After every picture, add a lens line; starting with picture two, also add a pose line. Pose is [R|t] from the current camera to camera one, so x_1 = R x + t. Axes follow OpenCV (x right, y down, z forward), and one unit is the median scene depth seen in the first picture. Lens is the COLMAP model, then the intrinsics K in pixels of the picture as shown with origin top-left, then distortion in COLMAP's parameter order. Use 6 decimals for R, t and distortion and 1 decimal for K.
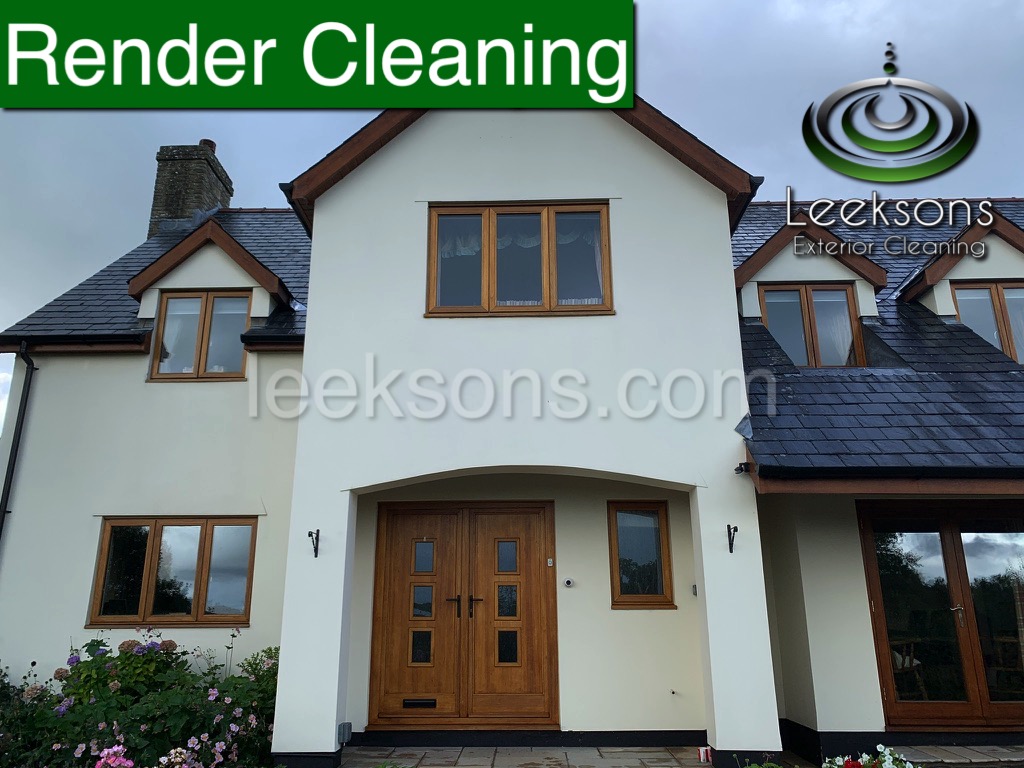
lens RADIAL K [[793.2, 0, 509.9], [0, 793.2, 383.7], [0, 0, 1]] dist [0.028700, -0.033066]
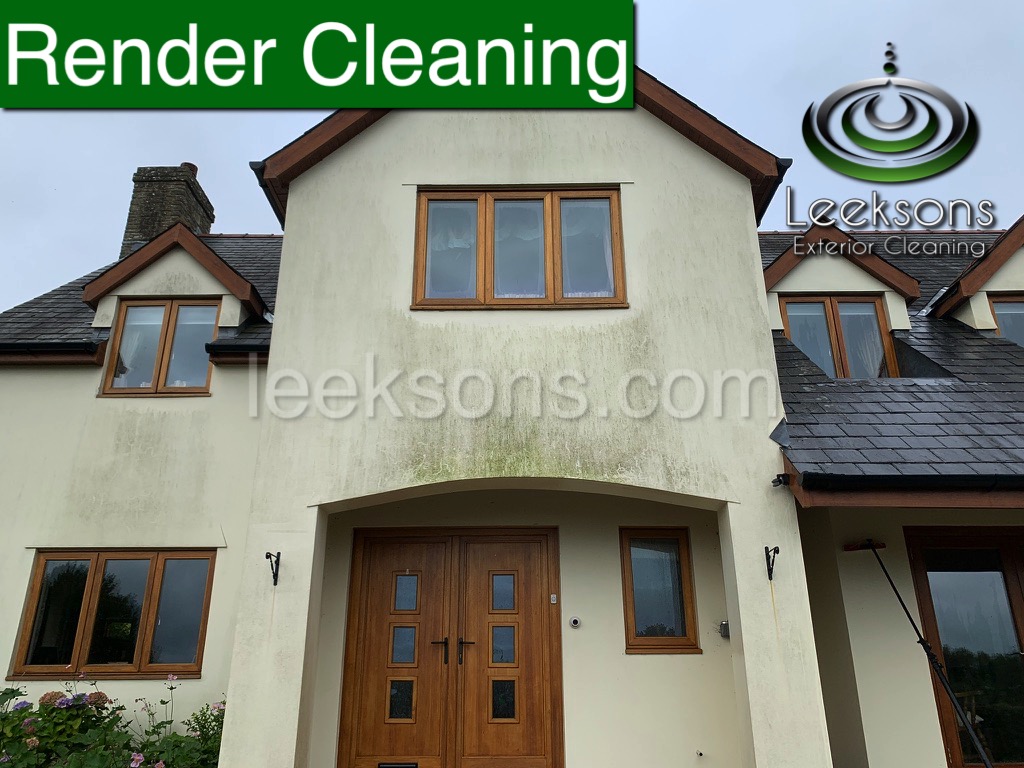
lens RADIAL K [[793.2, 0, 515.5], [0, 793.2, 383.4], [0, 0, 1]] dist [0.028700, -0.033066]
pose [[0.999853, 0.005780, 0.016166, -0.005546], [-0.004391, 0.996398, -0.084684, 0.066186], [-0.016597, 0.084600, 0.996277, 0.125789]]
